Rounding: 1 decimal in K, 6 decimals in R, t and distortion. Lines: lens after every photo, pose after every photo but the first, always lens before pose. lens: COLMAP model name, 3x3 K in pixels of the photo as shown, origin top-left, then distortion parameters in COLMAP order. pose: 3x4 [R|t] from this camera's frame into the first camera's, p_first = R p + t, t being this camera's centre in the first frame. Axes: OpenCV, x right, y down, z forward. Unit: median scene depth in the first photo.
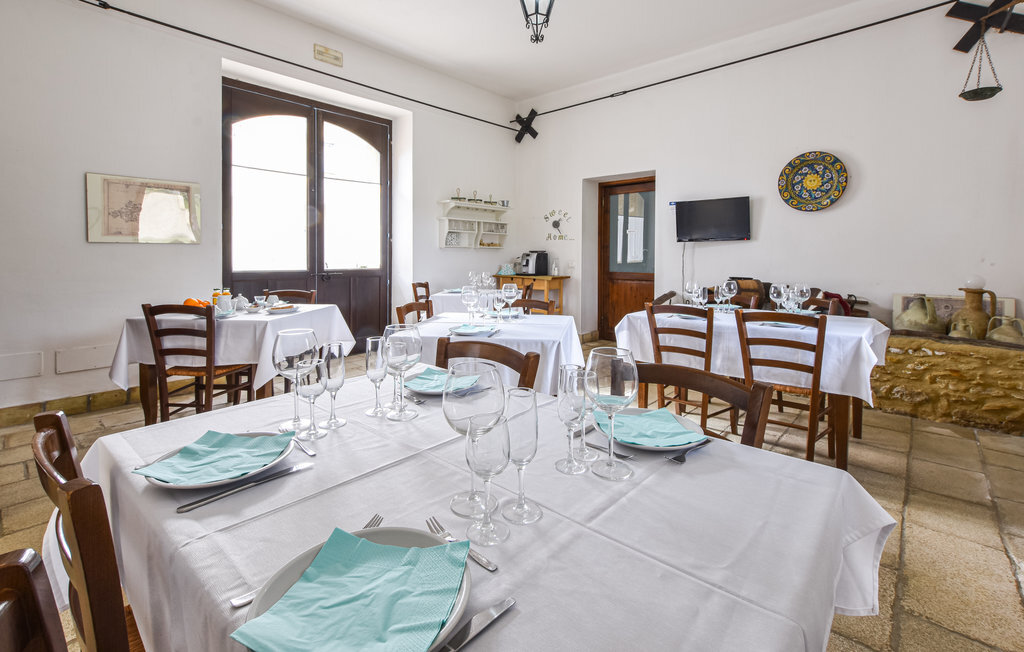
lens RADIAL K [[471.3, 0, 516.1], [0, 471.3, 286.7], [0, 0, 1]] dist [-0.022644, 0.000303]
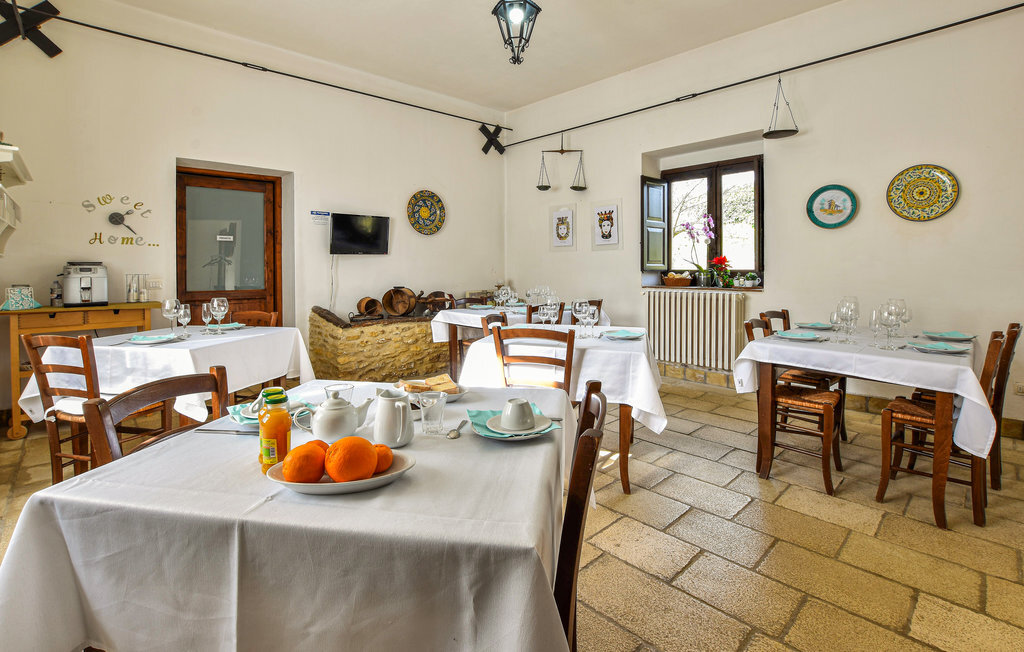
lens RADIAL K [[471.3, 0, 516.1], [0, 471.3, 286.7], [0, 0, 1]] dist [-0.022644, 0.000303]
pose [[0.057880, -0.046718, 0.997230, -0.704419], [0.066805, 0.996847, 0.042823, -0.052820], [-0.996086, 0.064142, 0.060818, 0.665381]]
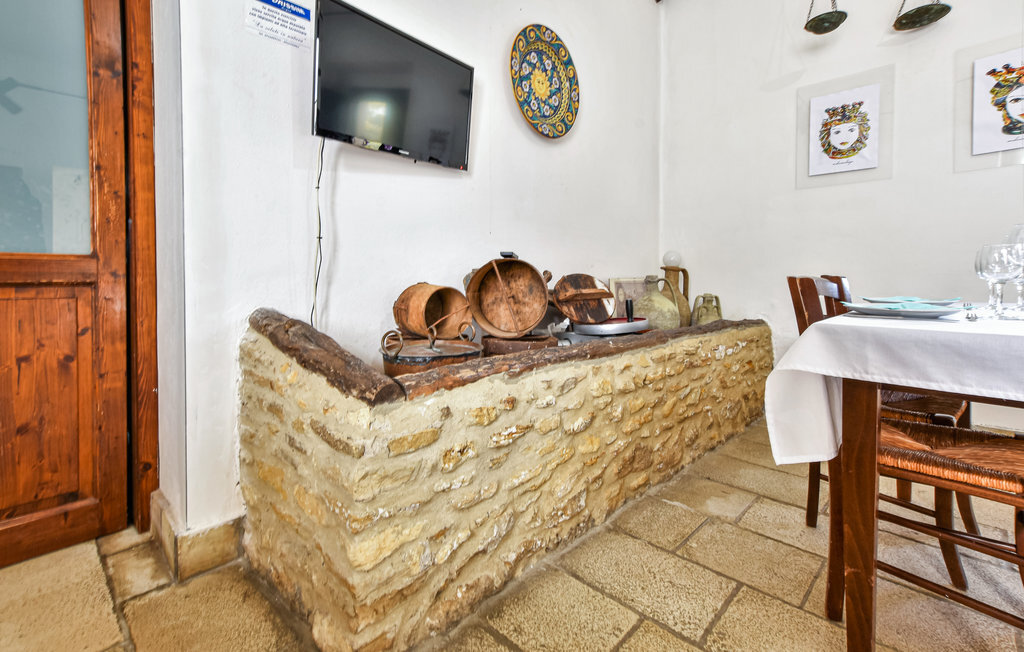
lens RADIAL K [[463.9, 0, 491.8], [0, 463.9, 286.1], [0, 0, 1]] dist [-0.000151, 0.000284]
pose [[0.051153, -0.024984, 0.998378, 0.074927], [0.073350, 0.997081, 0.021194, -0.001770], [-0.995994, 0.072147, 0.052837, 1.038957]]
